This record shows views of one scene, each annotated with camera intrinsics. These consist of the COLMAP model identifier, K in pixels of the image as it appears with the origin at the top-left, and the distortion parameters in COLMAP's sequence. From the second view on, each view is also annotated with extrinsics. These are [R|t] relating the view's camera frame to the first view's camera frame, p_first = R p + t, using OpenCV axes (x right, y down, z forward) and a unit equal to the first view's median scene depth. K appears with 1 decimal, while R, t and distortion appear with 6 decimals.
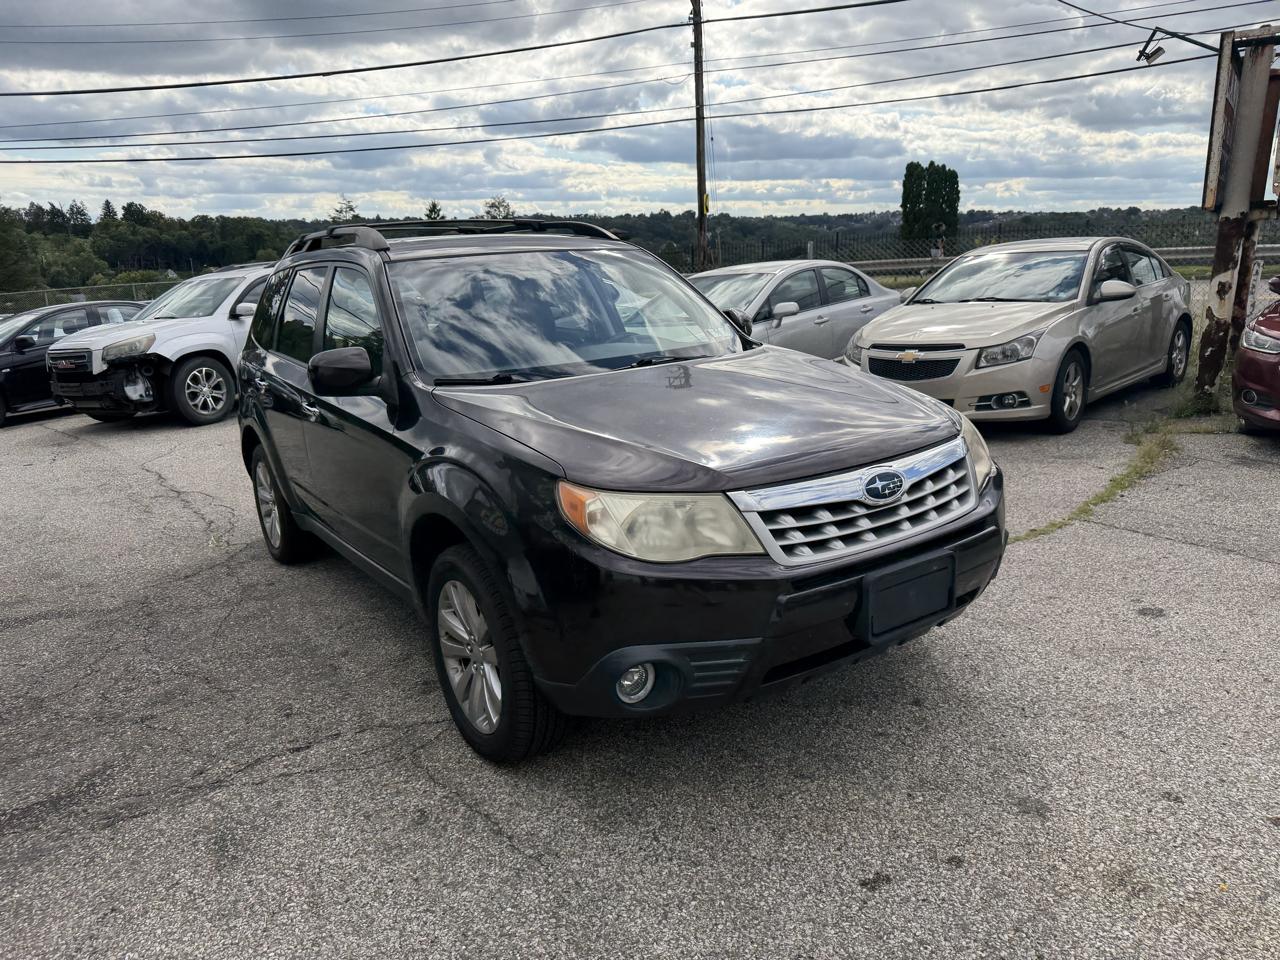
lens RADIAL K [[888.7, 0, 643.5], [0, 888.7, 498.9], [0, 0, 1]] dist [0.019550, -0.023141]
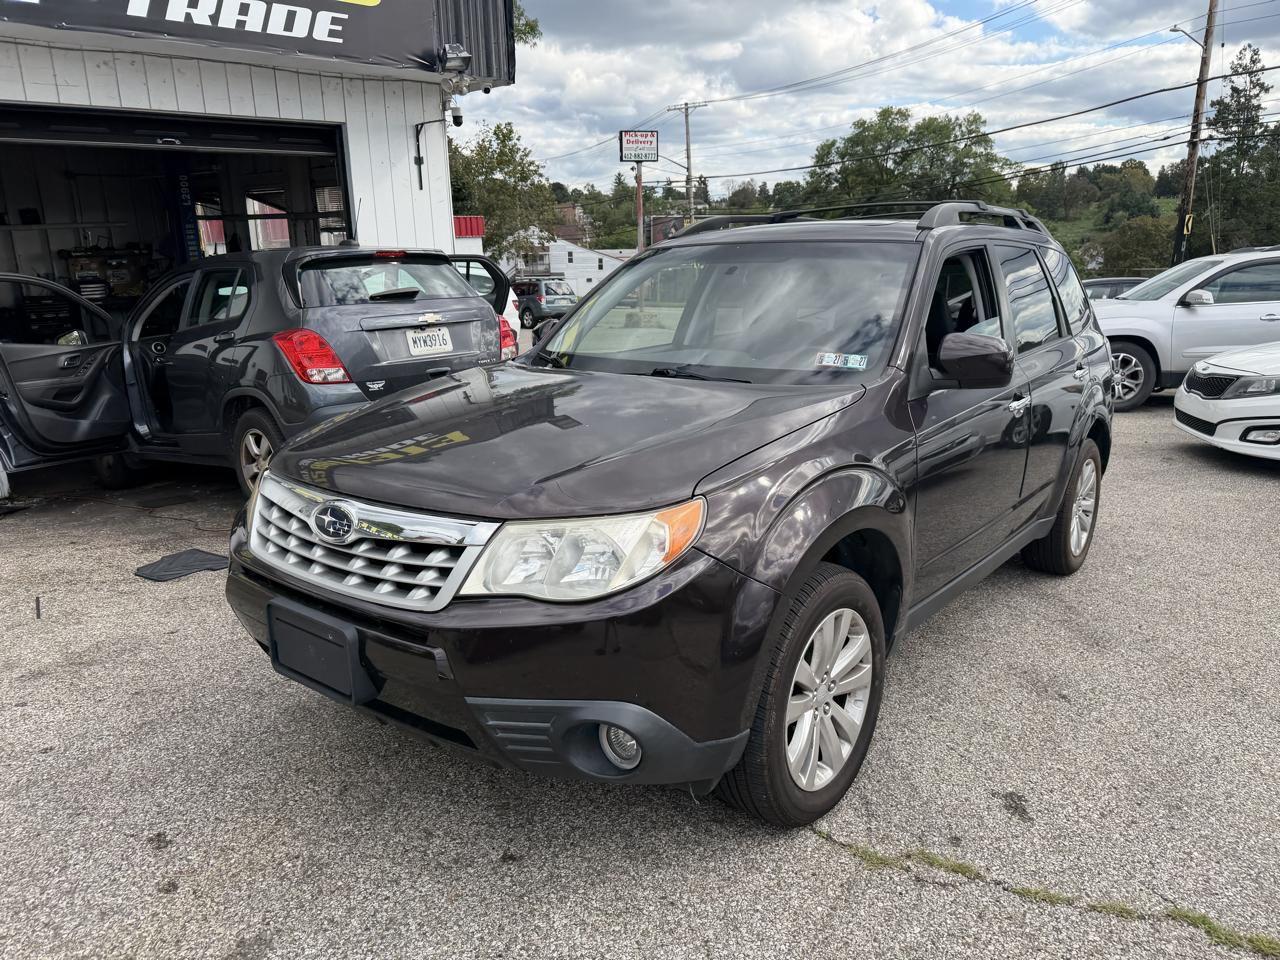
lens RADIAL K [[888.7, 0, 643.5], [0, 888.7, 498.9], [0, 0, 1]] dist [0.019550, -0.023141]
pose [[0.301294, 0.289477, -0.908529, 0.912915], [-0.263094, 0.941056, 0.212592, -0.239120], [0.916517, 0.174975, 0.359694, 0.761175]]
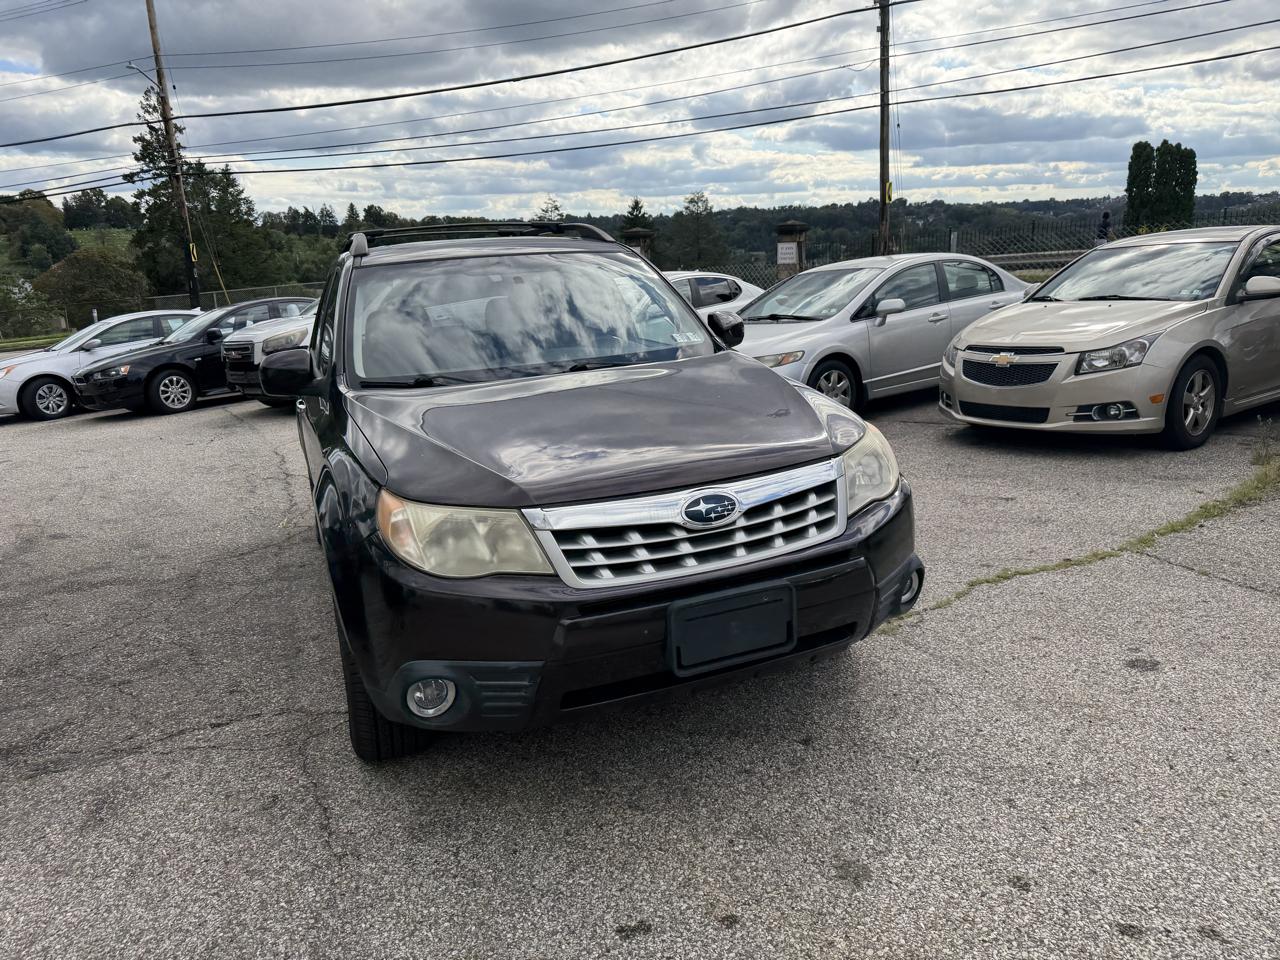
lens RADIAL K [[888.7, 0, 643.5], [0, 888.7, 498.9], [0, 0, 1]] dist [0.019550, -0.023141]
pose [[0.976471, 0.047154, -0.210431, 0.316228], [-0.045708, 0.998886, 0.011733, -0.025863], [0.210750, -0.001838, 0.977538, 0.059140]]
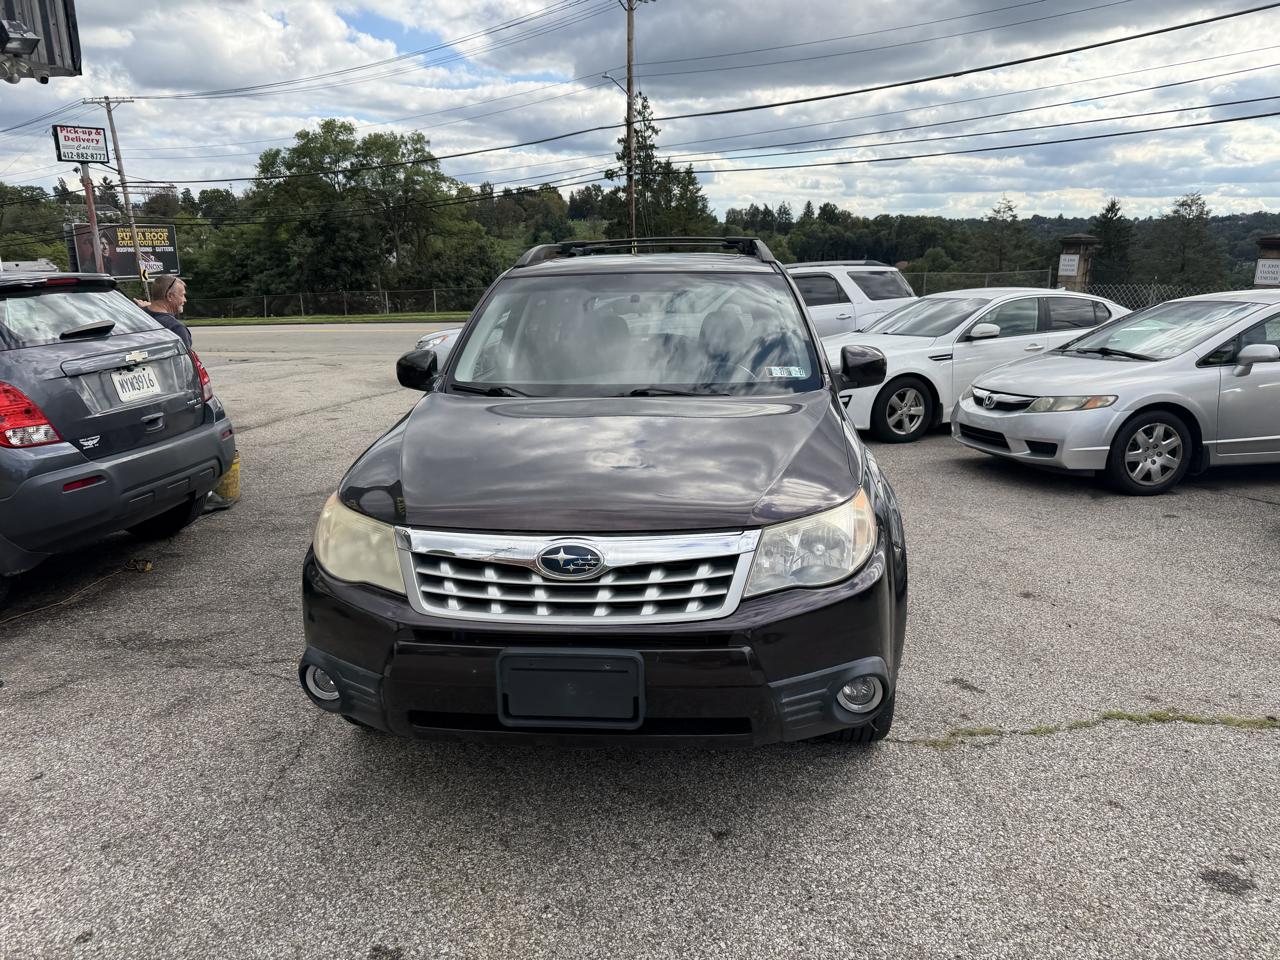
lens RADIAL K [[889.1, 0, 642.1], [0, 889.1, 519.9], [0, 0, 1]] dist [0.022854, -0.031809]
pose [[0.770412, 0.208378, -0.602531, 0.673461], [-0.195150, 0.976792, 0.088289, -0.114992], [0.606944, 0.049565, 0.793197, 0.272615]]
